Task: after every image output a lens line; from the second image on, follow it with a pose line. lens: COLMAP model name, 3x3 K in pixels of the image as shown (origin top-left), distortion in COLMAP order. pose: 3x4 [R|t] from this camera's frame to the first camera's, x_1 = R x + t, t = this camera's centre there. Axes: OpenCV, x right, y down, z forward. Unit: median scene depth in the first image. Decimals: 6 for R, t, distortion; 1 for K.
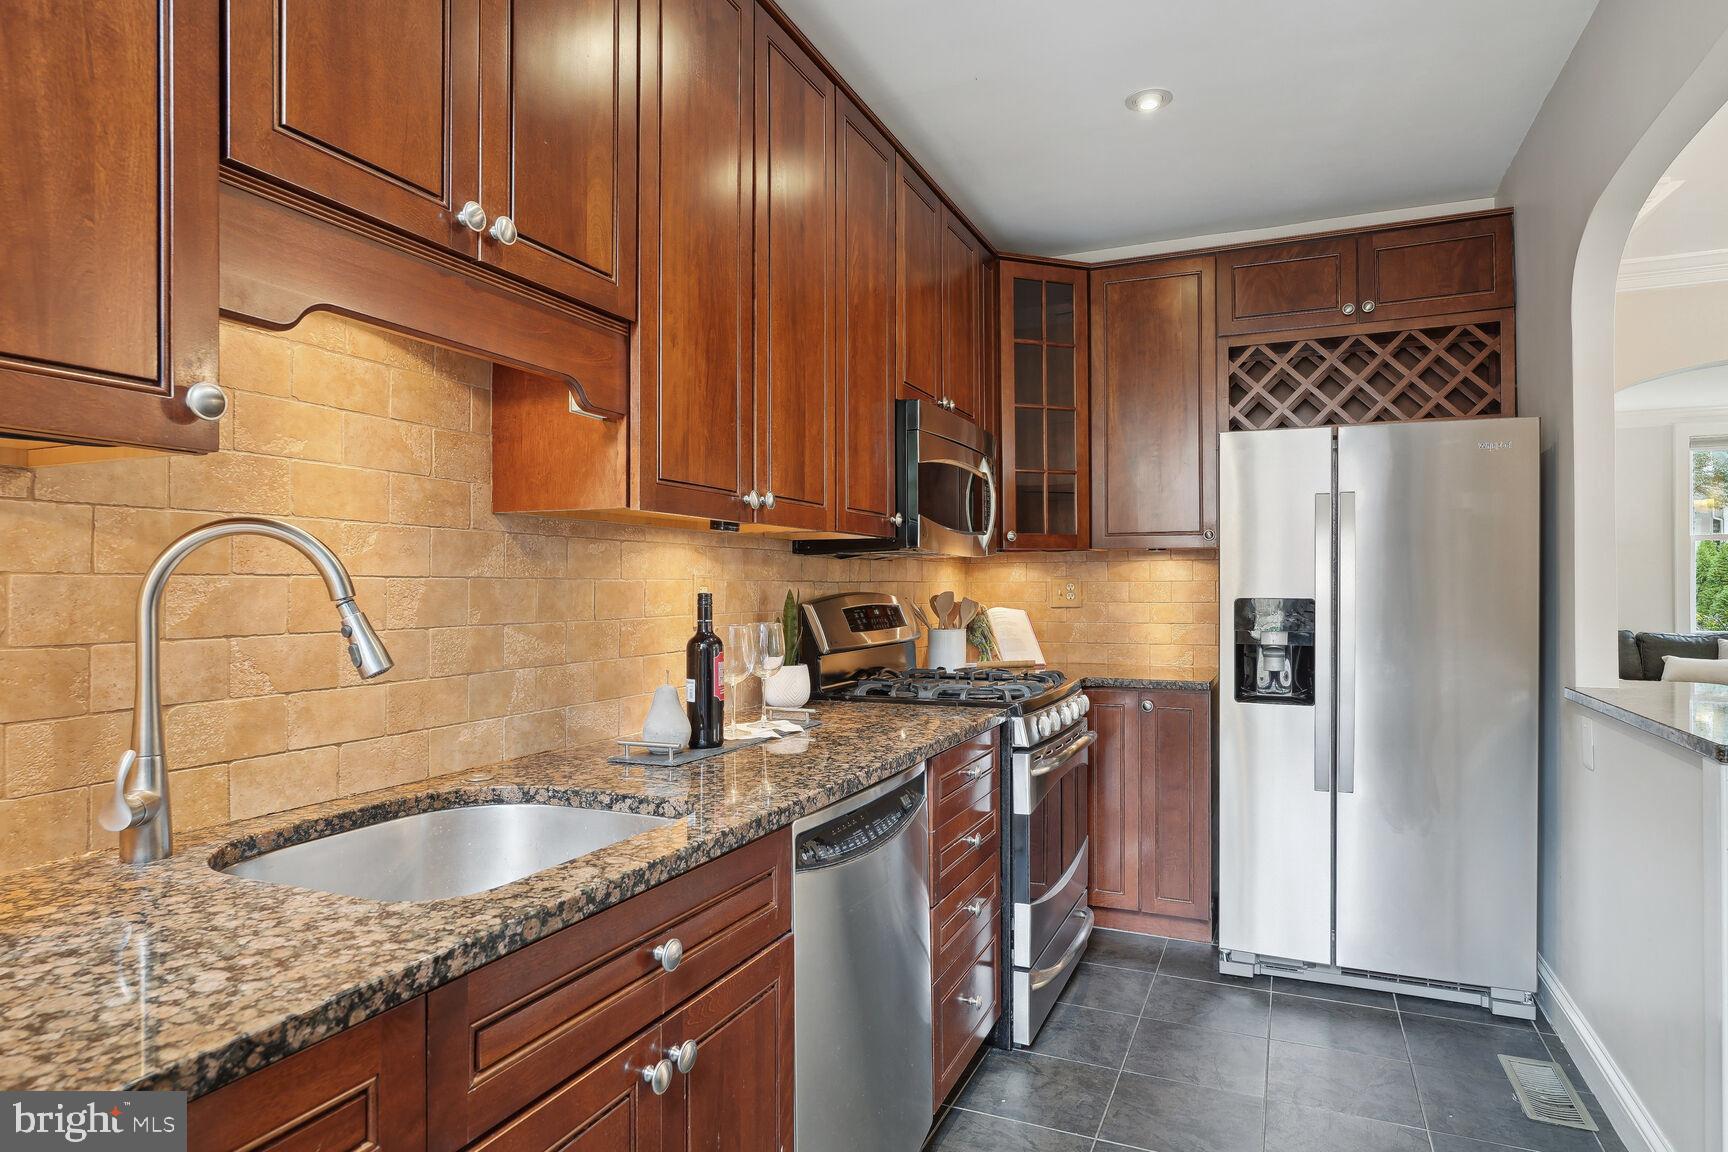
lens RADIAL K [[985.9, 0, 864.0], [0, 985.9, 580.8], [0, 0, 1]] dist [-0.001921, -0.000184]
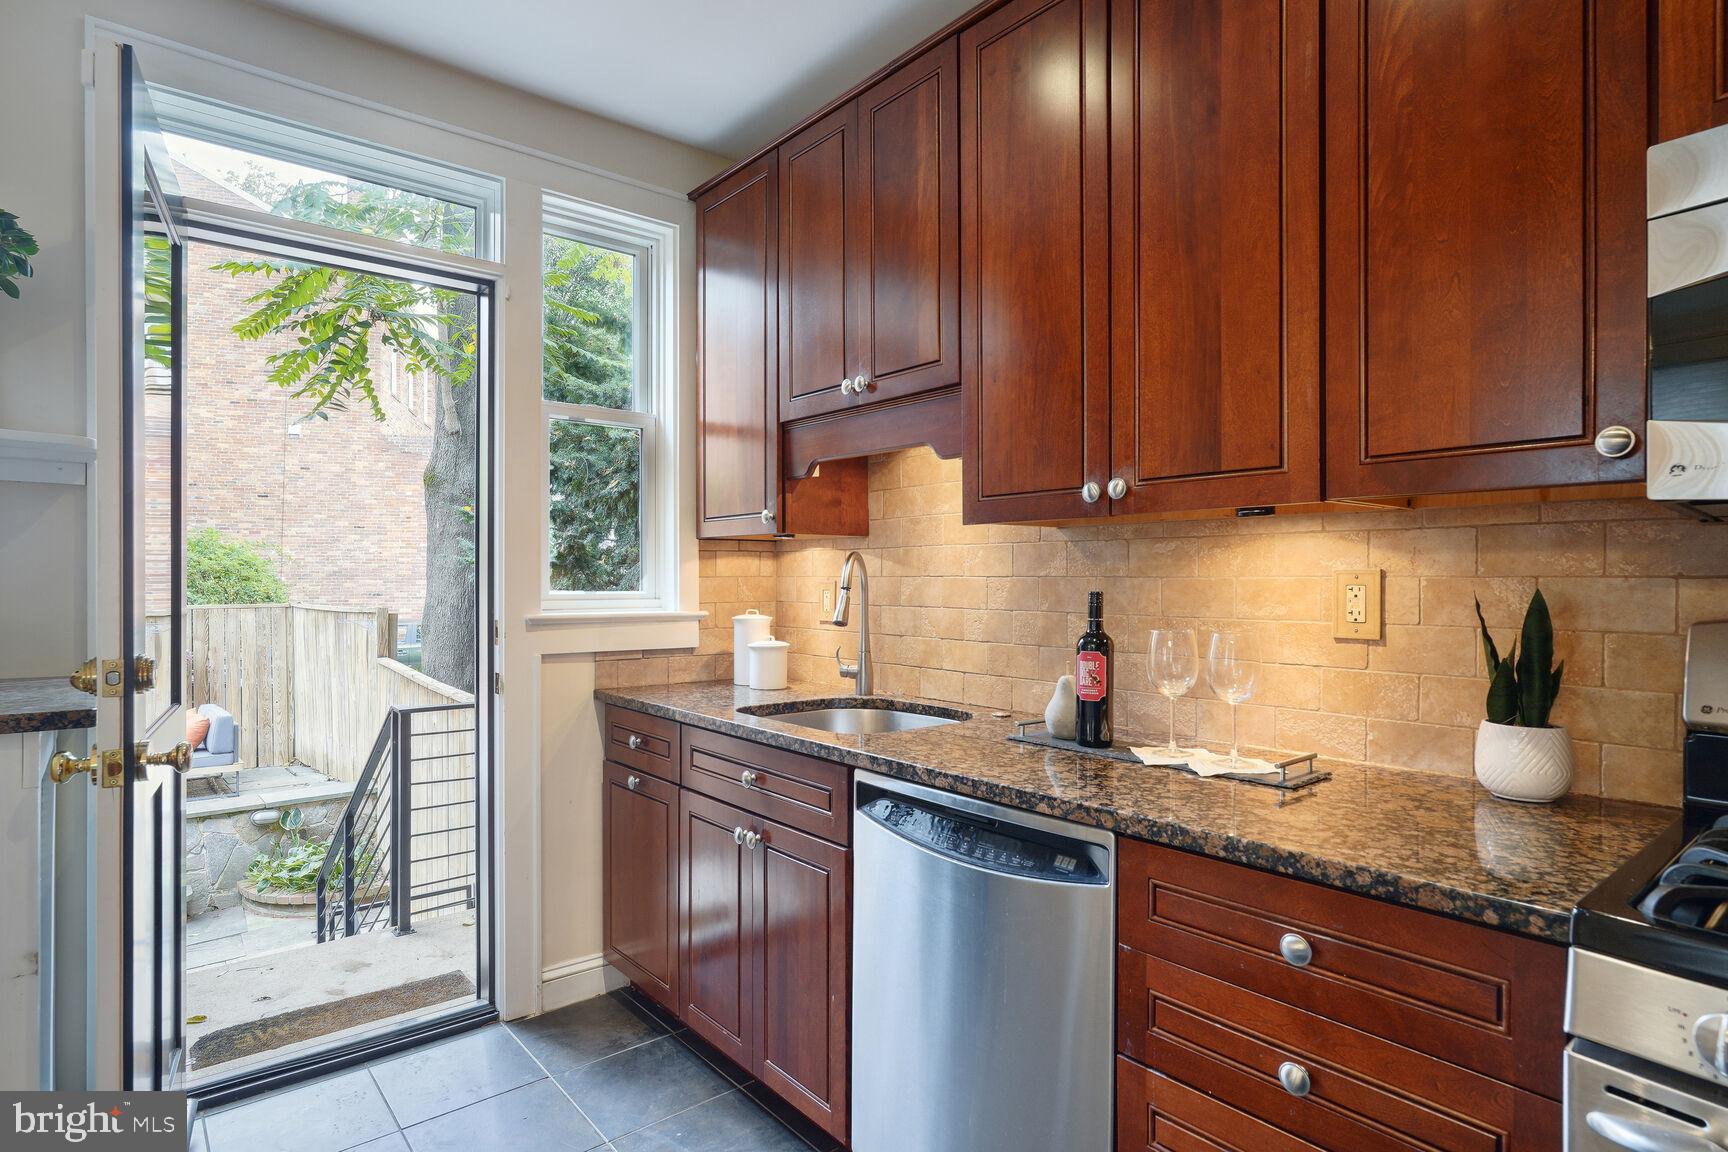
lens RADIAL K [[924.1, 0, 862.5], [0, 924.1, 580.5], [0, 0, 1]] dist [-0.000178, -0.000153]
pose [[-0.458175, 0.004463, -0.888851, 0.871386], [0.005553, 0.999982, 0.002158, -0.002260], [0.888844, -0.003947, -0.458192, 1.374844]]
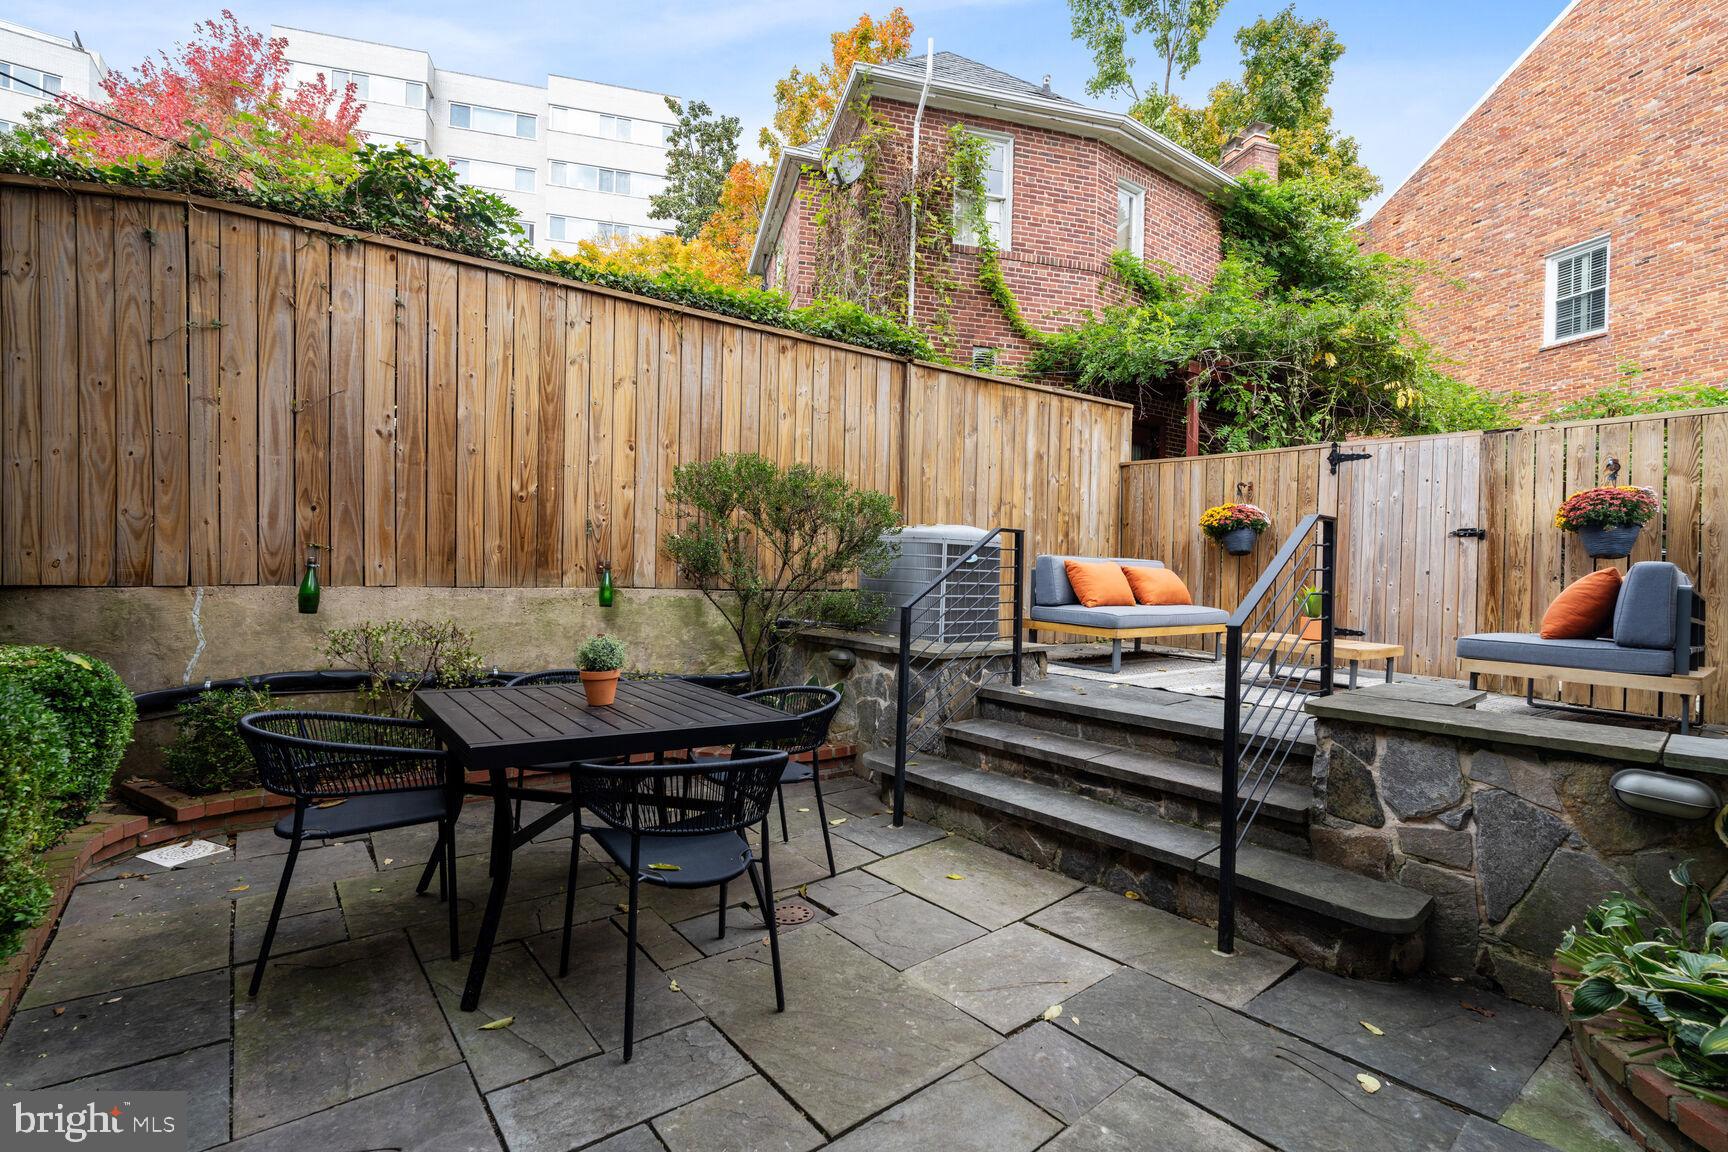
lens RADIAL K [[754.5, 0, 863.3], [0, 754.5, 571.8], [0, 0, 1]] dist [-0.004934, 0.001271]
pose [[-0.887456, -0.014037, 0.460679, 0.666106], [-0.019783, 0.999775, -0.007647, 0.079369], [-0.460468, -0.015900, -0.887534, 1.079527]]
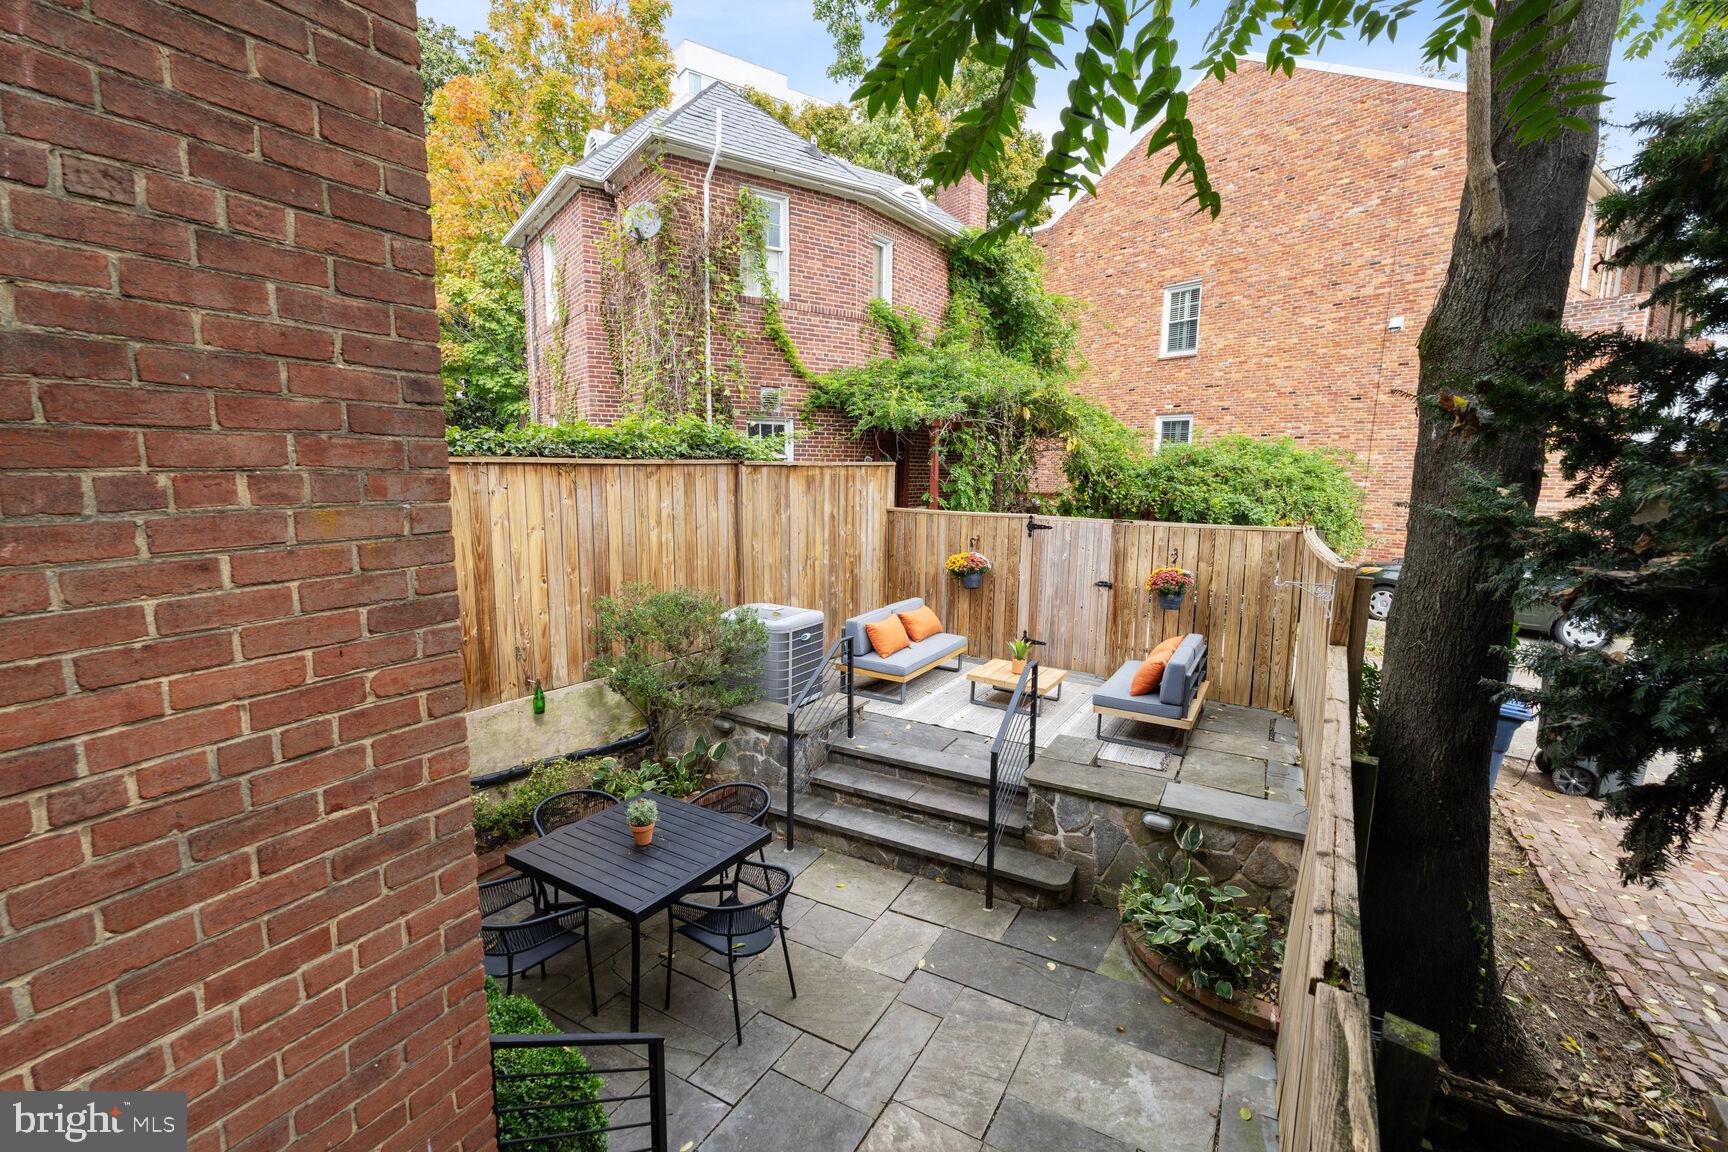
lens RADIAL K [[754.5, 0, 859.9], [0, 754.5, 571.9], [0, 0, 1]] dist [-0.004934, 0.001271]
pose [[-0.992615, -0.018454, 0.119892, 0.687444], [-0.002387, 0.991140, 0.132798, -0.019399], [-0.121281, 0.131531, -0.983865, 1.195404]]
